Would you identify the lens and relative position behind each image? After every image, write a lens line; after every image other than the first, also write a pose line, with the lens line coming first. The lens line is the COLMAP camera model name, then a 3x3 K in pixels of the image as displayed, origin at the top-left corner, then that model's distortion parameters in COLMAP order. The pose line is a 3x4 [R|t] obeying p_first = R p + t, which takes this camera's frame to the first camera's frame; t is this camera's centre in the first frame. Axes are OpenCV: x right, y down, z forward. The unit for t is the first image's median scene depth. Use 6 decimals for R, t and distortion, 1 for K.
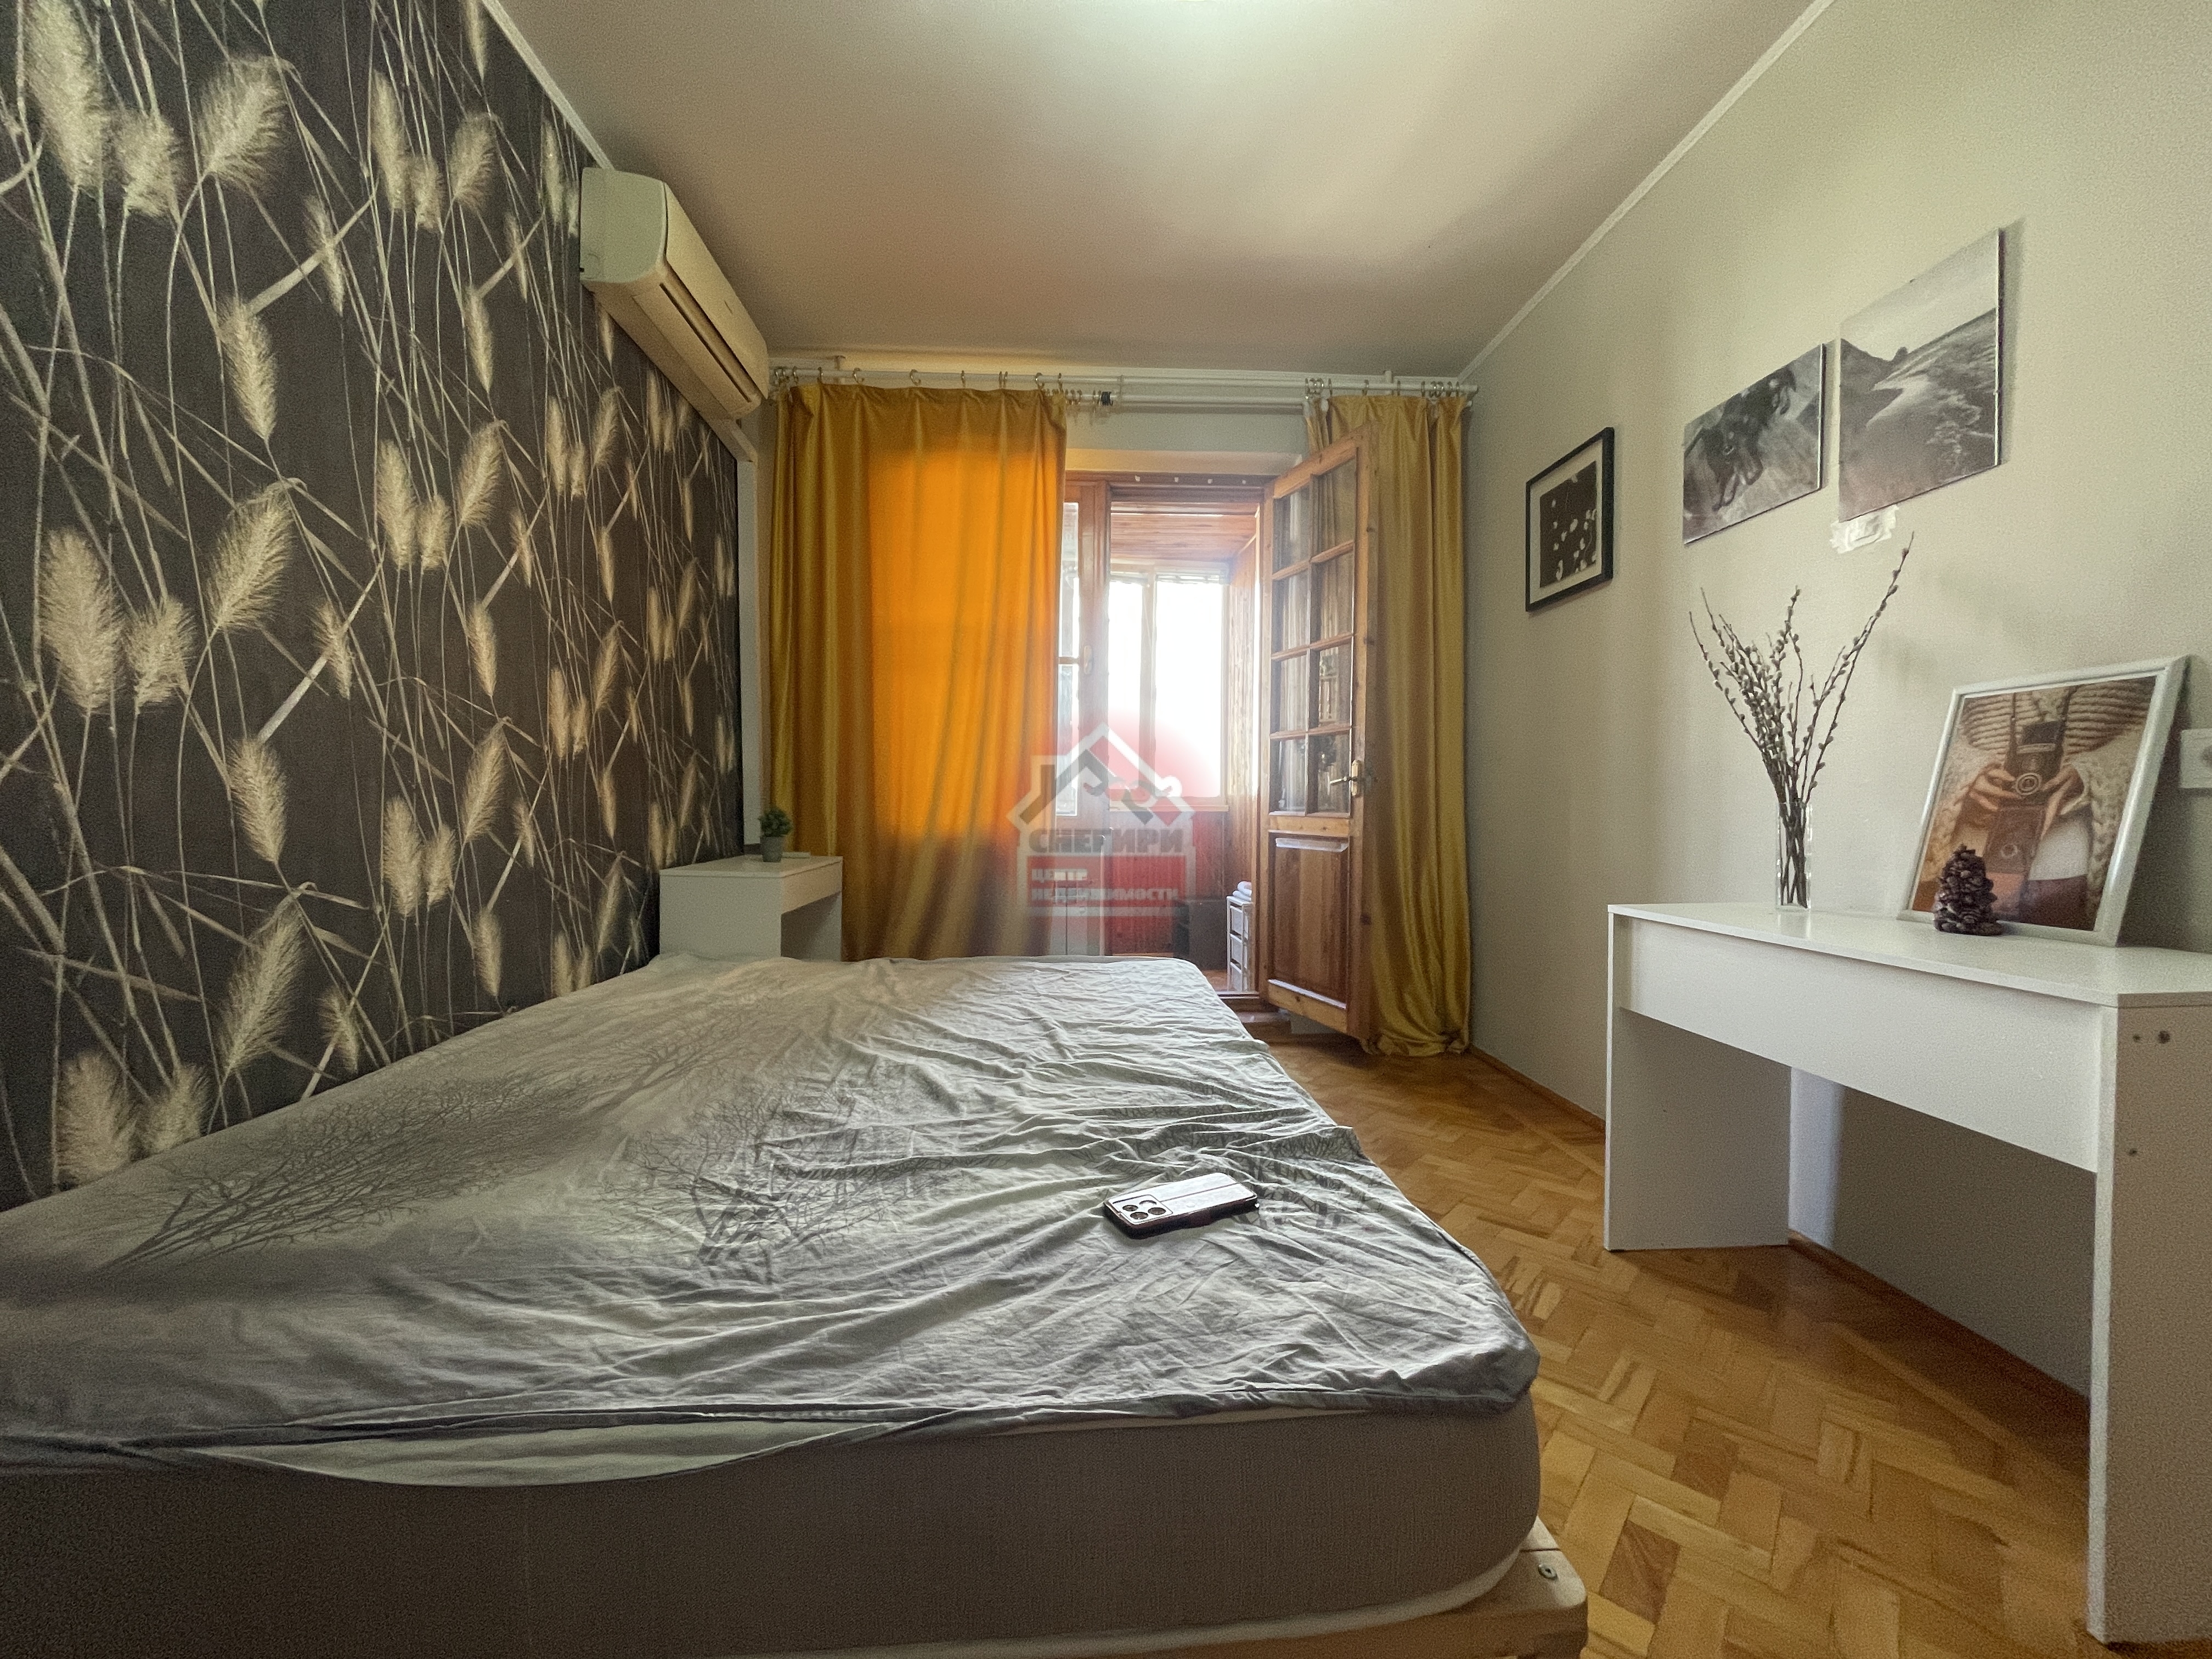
lens RADIAL K [[890.4, 0, 1104.3], [0, 890.4, 823.6], [0, 0, 1]] dist [-0.002446, 0.000939]
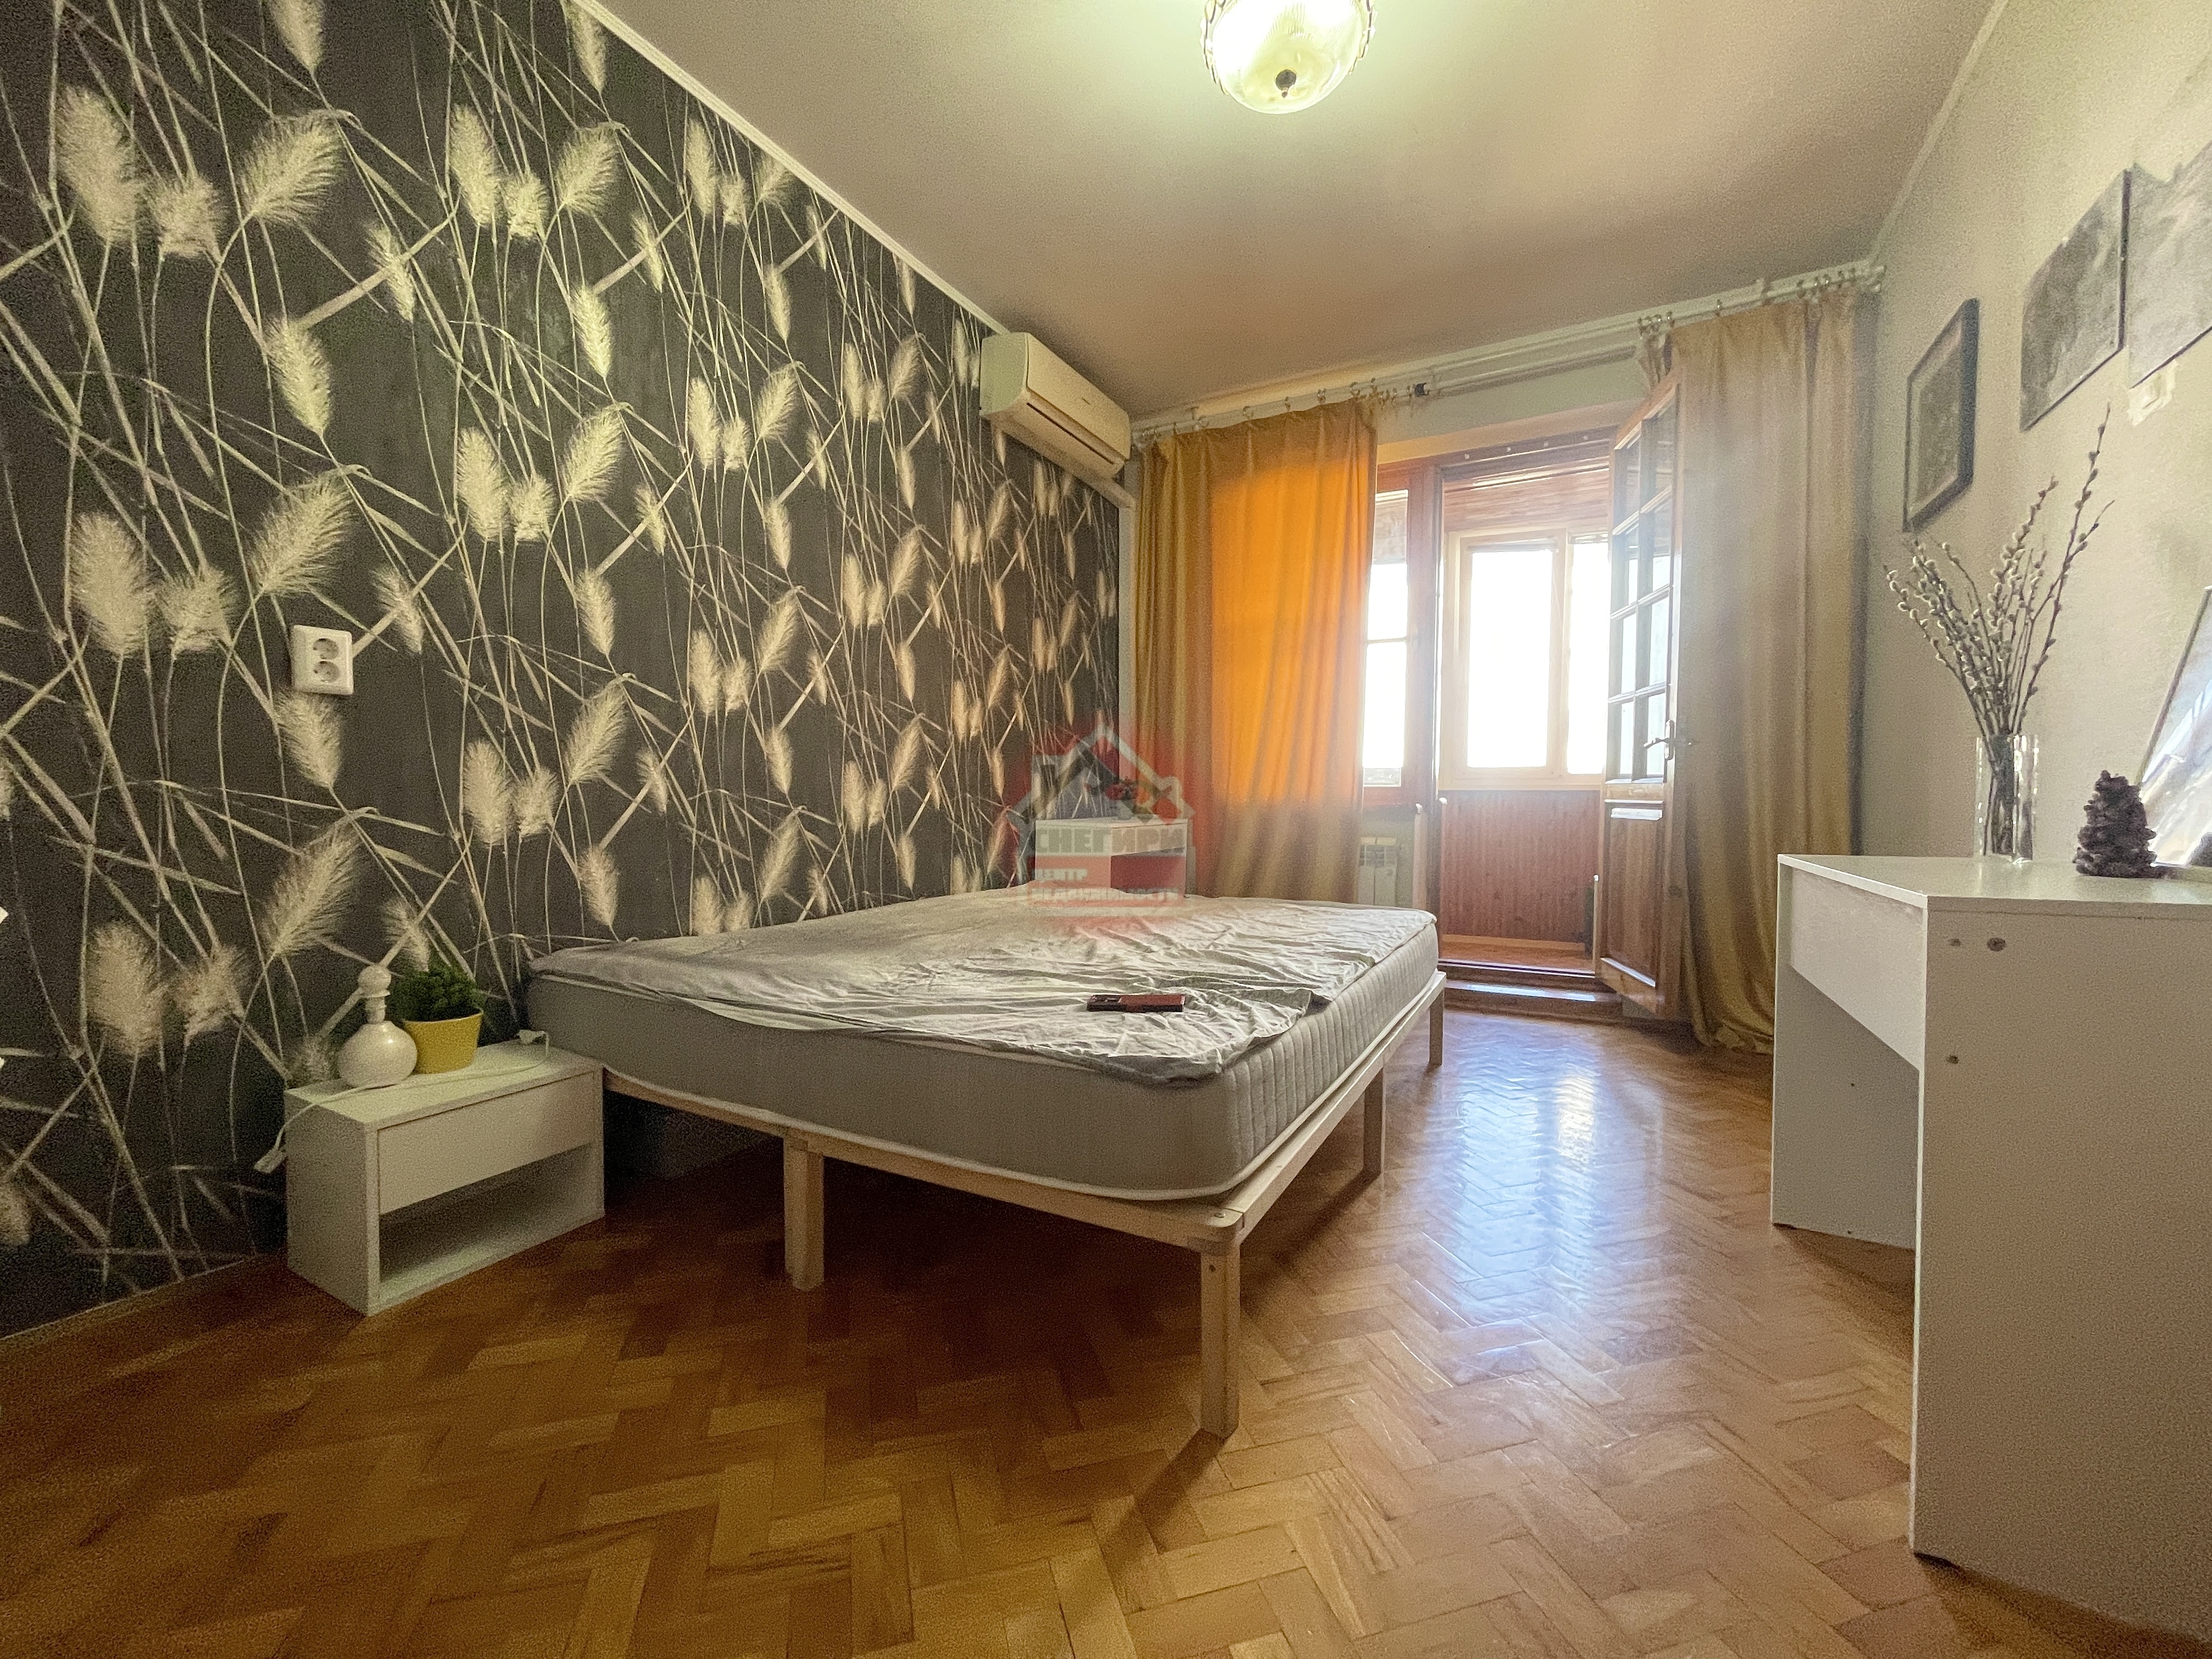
lens RADIAL K [[890.4, 0, 1101.7], [0, 890.4, 817.1], [0, 0, 1]] dist [-0.002446, 0.000939]
pose [[0.847828, 0.012280, -0.530129, 0.441306], [-0.012694, 0.999915, 0.002859, 0.056364], [0.530120, 0.004305, 0.847912, -0.167903]]
